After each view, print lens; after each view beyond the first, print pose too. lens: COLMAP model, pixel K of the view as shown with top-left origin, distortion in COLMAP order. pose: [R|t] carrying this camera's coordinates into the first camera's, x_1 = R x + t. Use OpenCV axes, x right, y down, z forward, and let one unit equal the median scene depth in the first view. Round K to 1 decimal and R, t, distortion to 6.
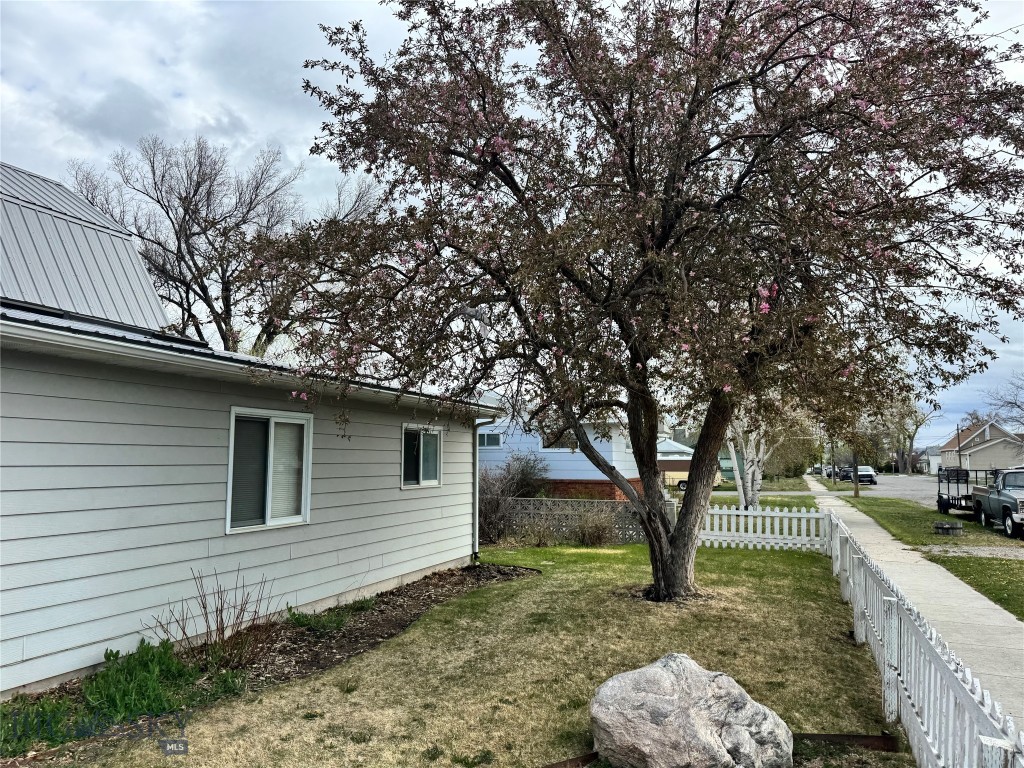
lens RADIAL K [[708.2, 0, 506.6], [0, 708.2, 383.2], [0, 0, 1]] dist [0.113480, -0.180294]
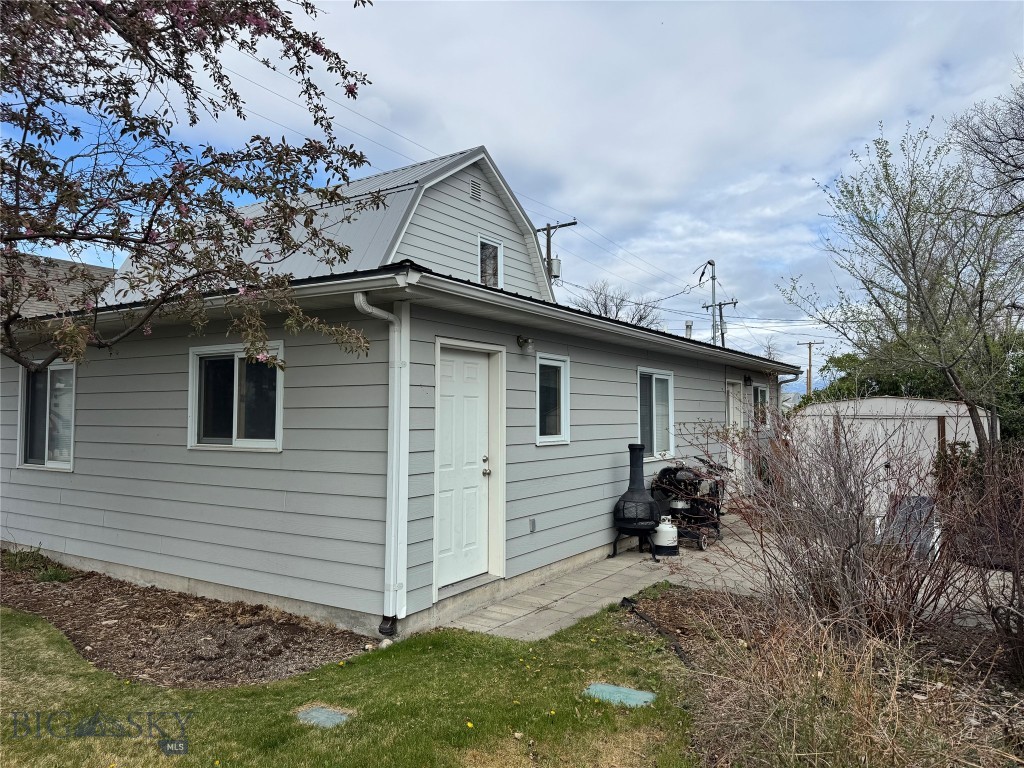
lens RADIAL K [[729.8, 0, 520.1], [0, 729.8, 377.4], [0, 0, 1]] dist [0.126203, -0.196006]
pose [[-0.153566, -0.060066, -0.986311, 0.591799], [0.095491, 0.992577, -0.075315, 0.202598], [0.983514, -0.105750, -0.146690, 1.725176]]
